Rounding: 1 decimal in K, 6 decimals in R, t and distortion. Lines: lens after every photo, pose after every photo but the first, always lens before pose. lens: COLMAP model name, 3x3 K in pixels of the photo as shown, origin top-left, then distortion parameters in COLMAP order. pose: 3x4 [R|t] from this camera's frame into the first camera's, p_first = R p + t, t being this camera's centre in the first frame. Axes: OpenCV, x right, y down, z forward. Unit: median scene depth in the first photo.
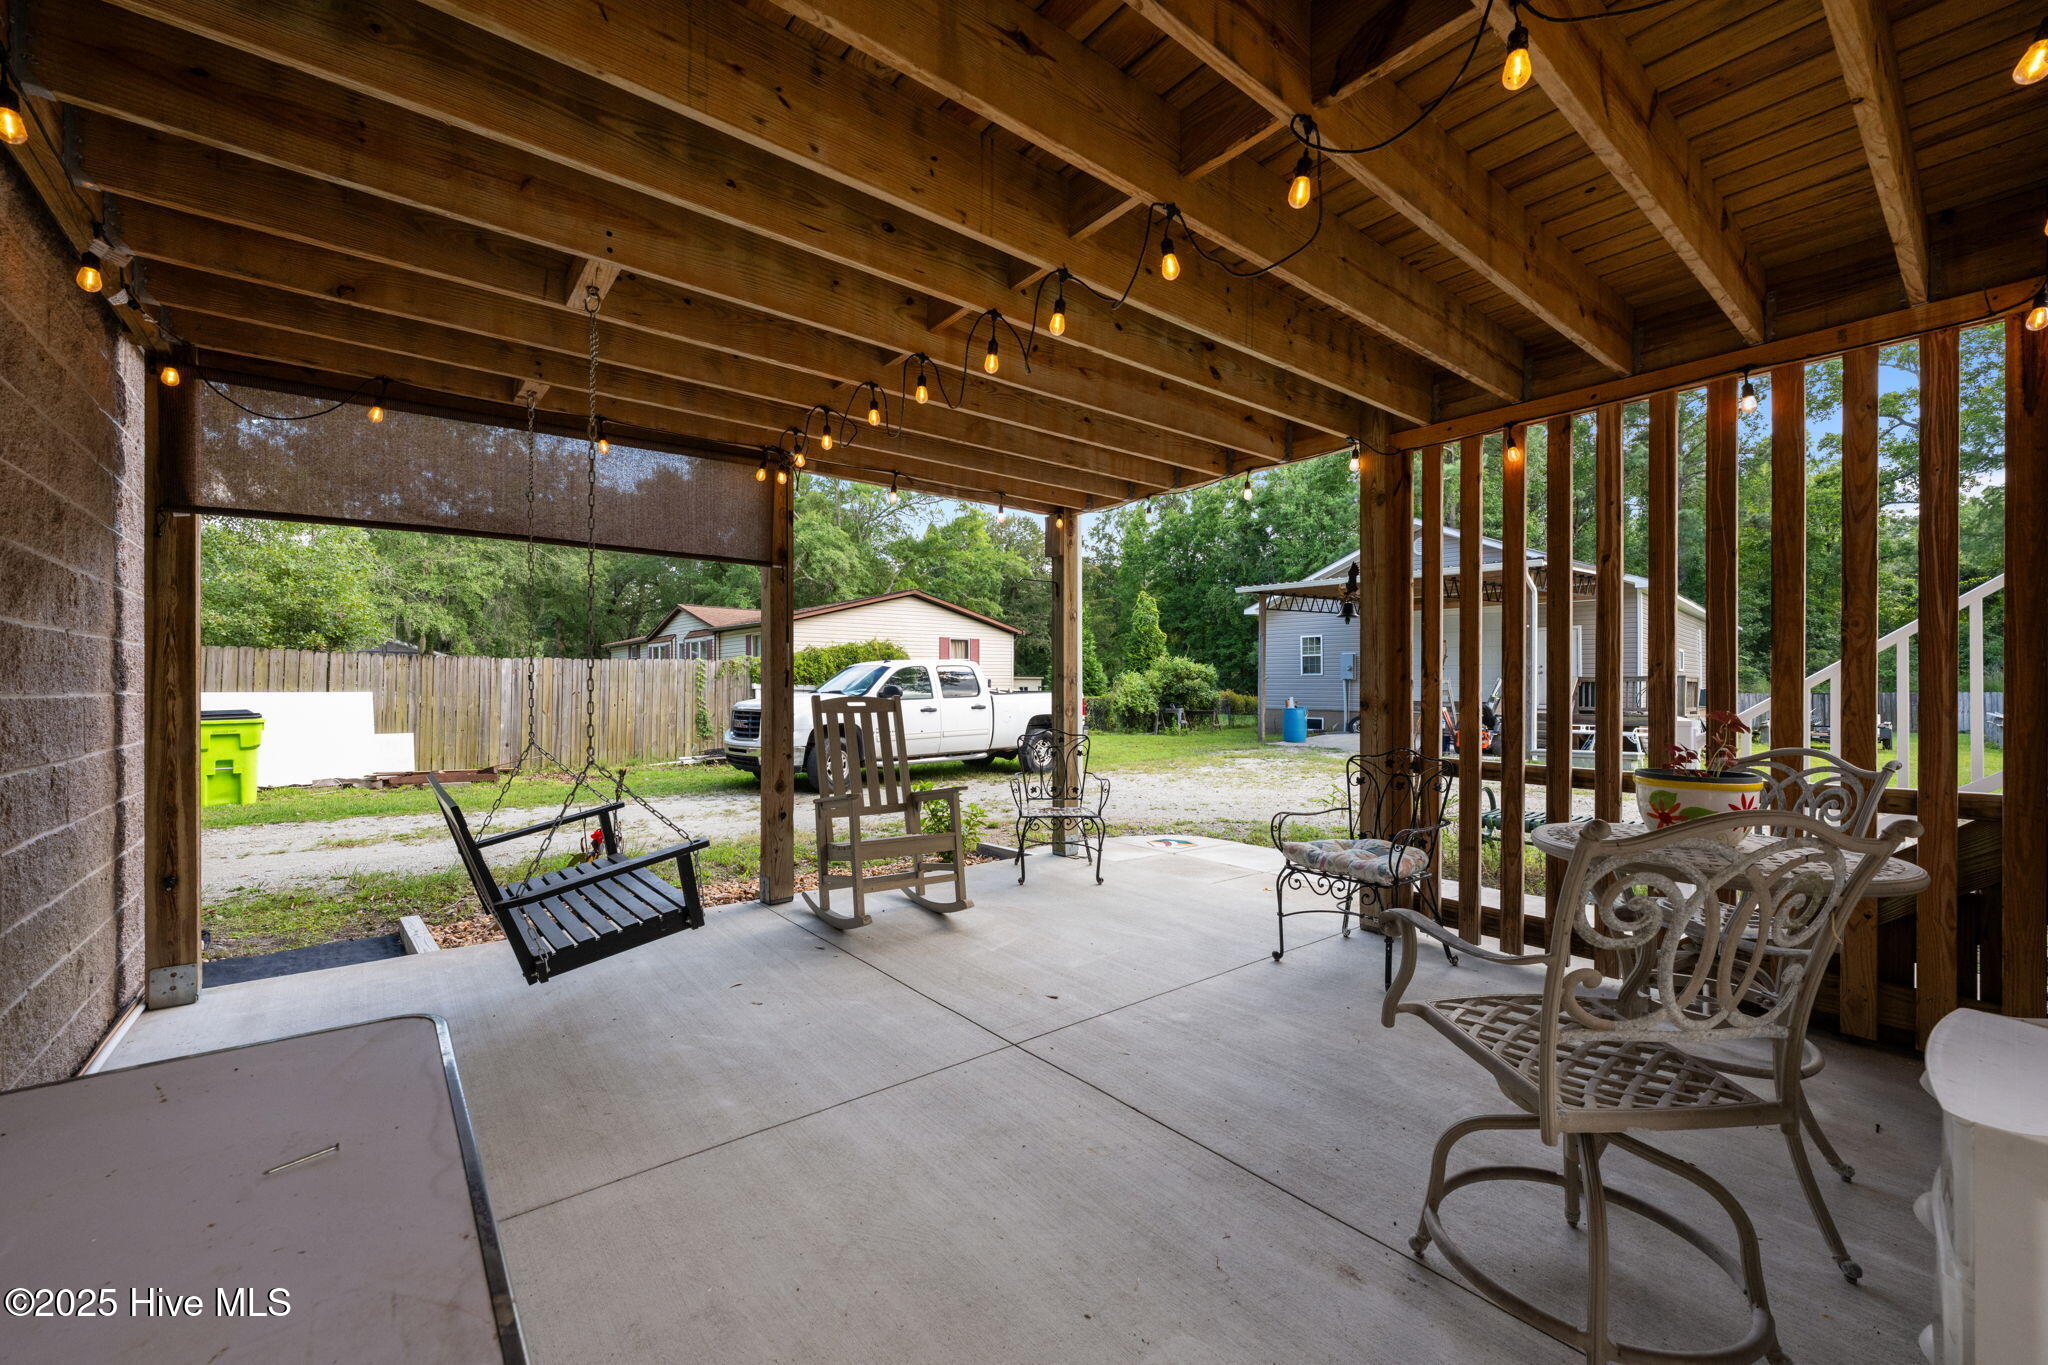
lens RADIAL K [[807.0, 0, 1016.3], [0, 807.0, 685.4], [0, 0, 1]] dist [-0.001370, -0.000075]
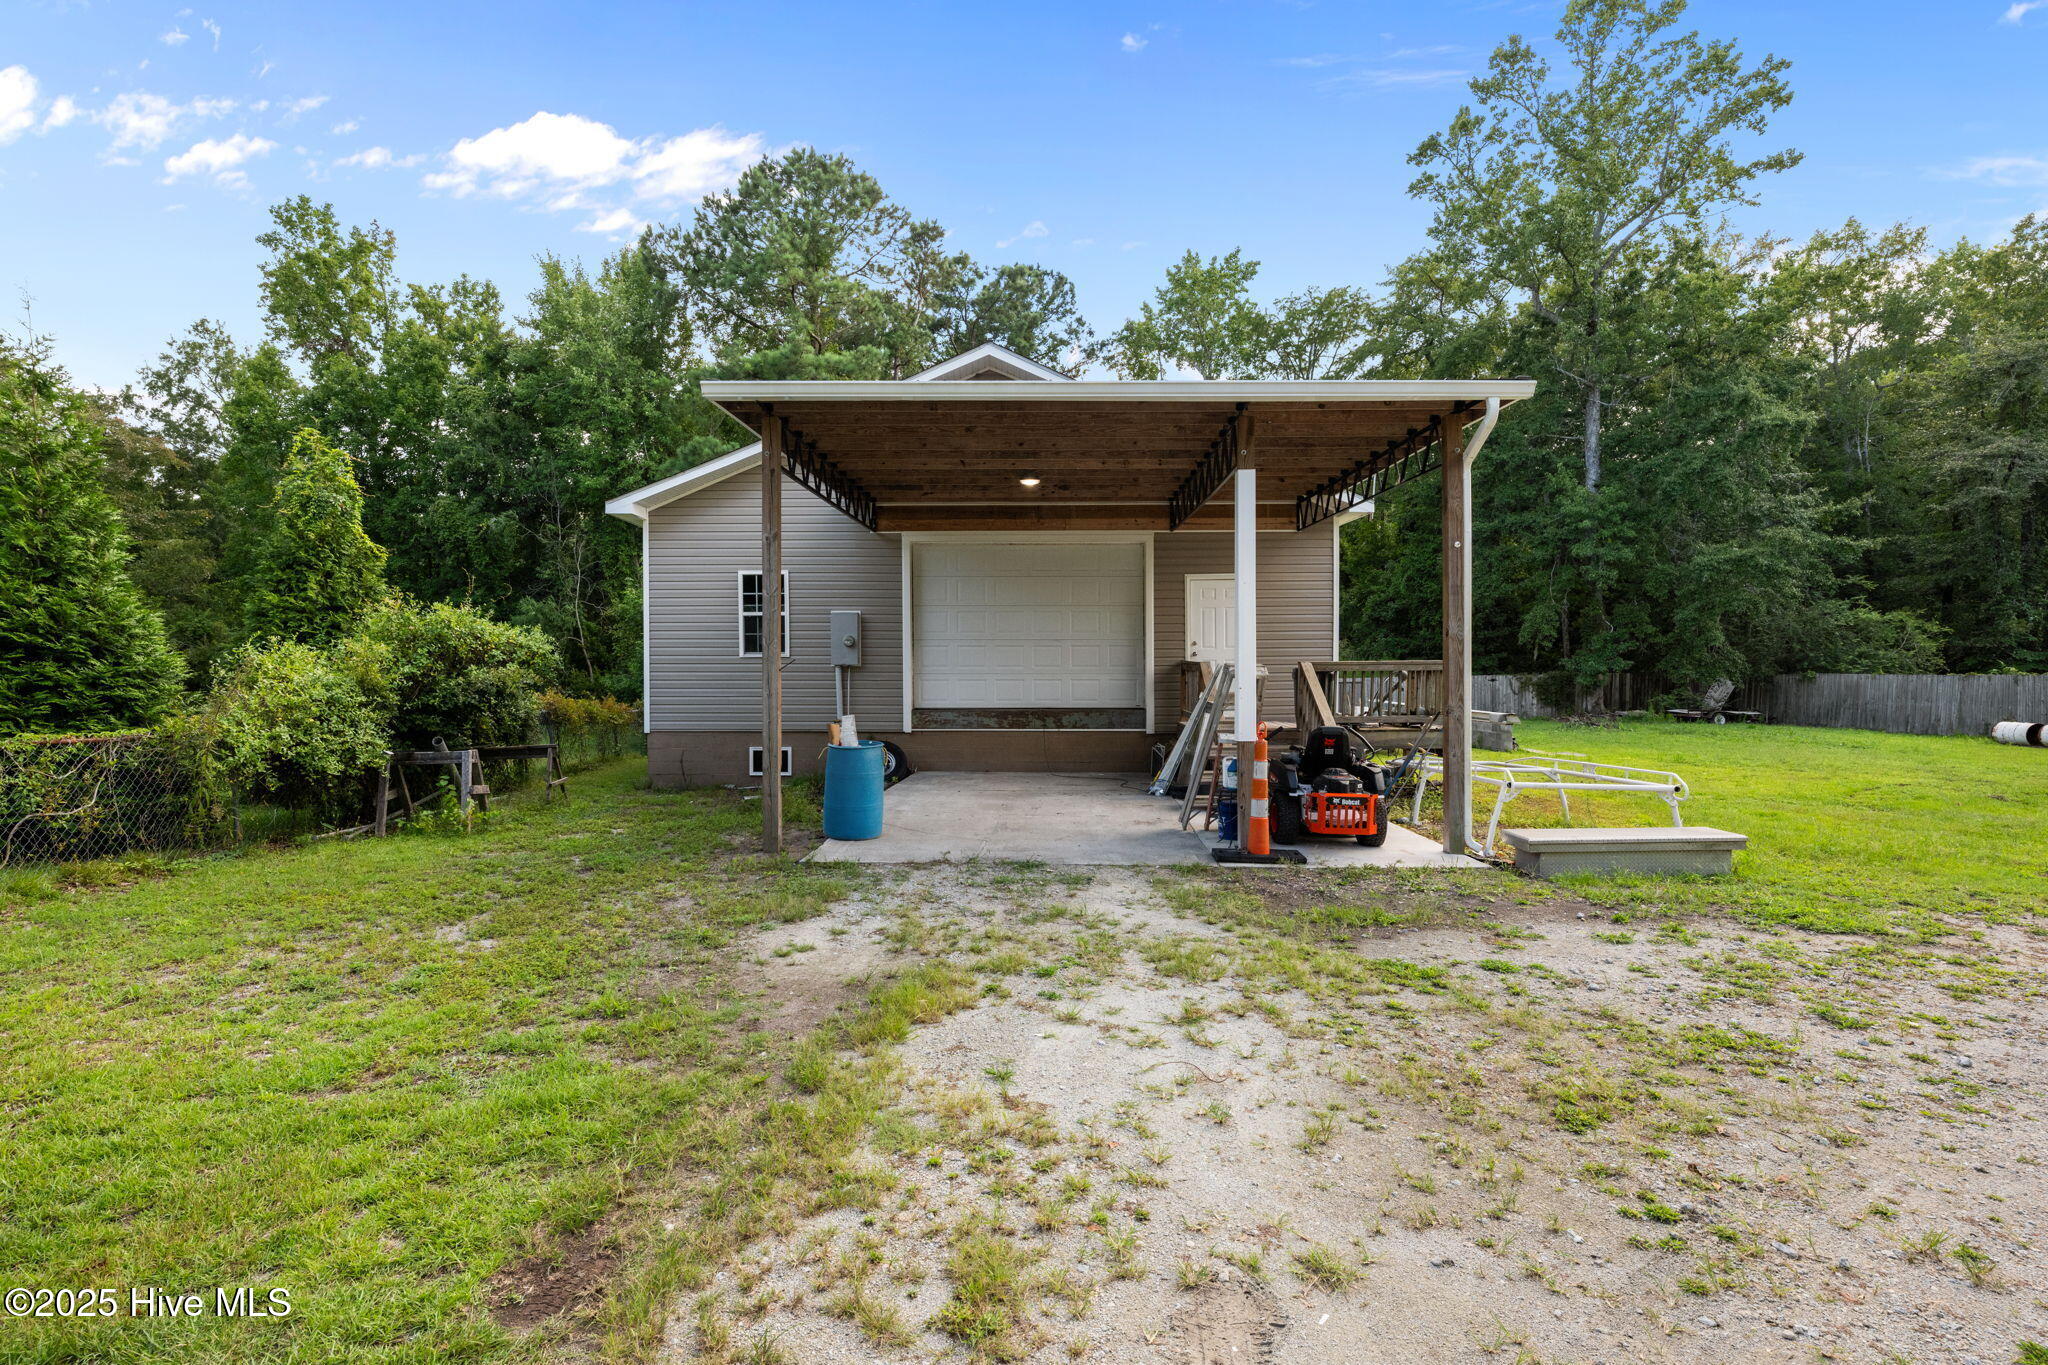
lens RADIAL K [[977.0, 0, 1022.2], [0, 977.0, 680.9], [0, 0, 1]] dist [0.002100, -0.000254]
pose [[0.688285, -0.016562, 0.725251, 0.059963], [0.009565, 0.999860, 0.013756, -0.004134], [-0.725377, -0.002531, 0.688347, 0.499658]]
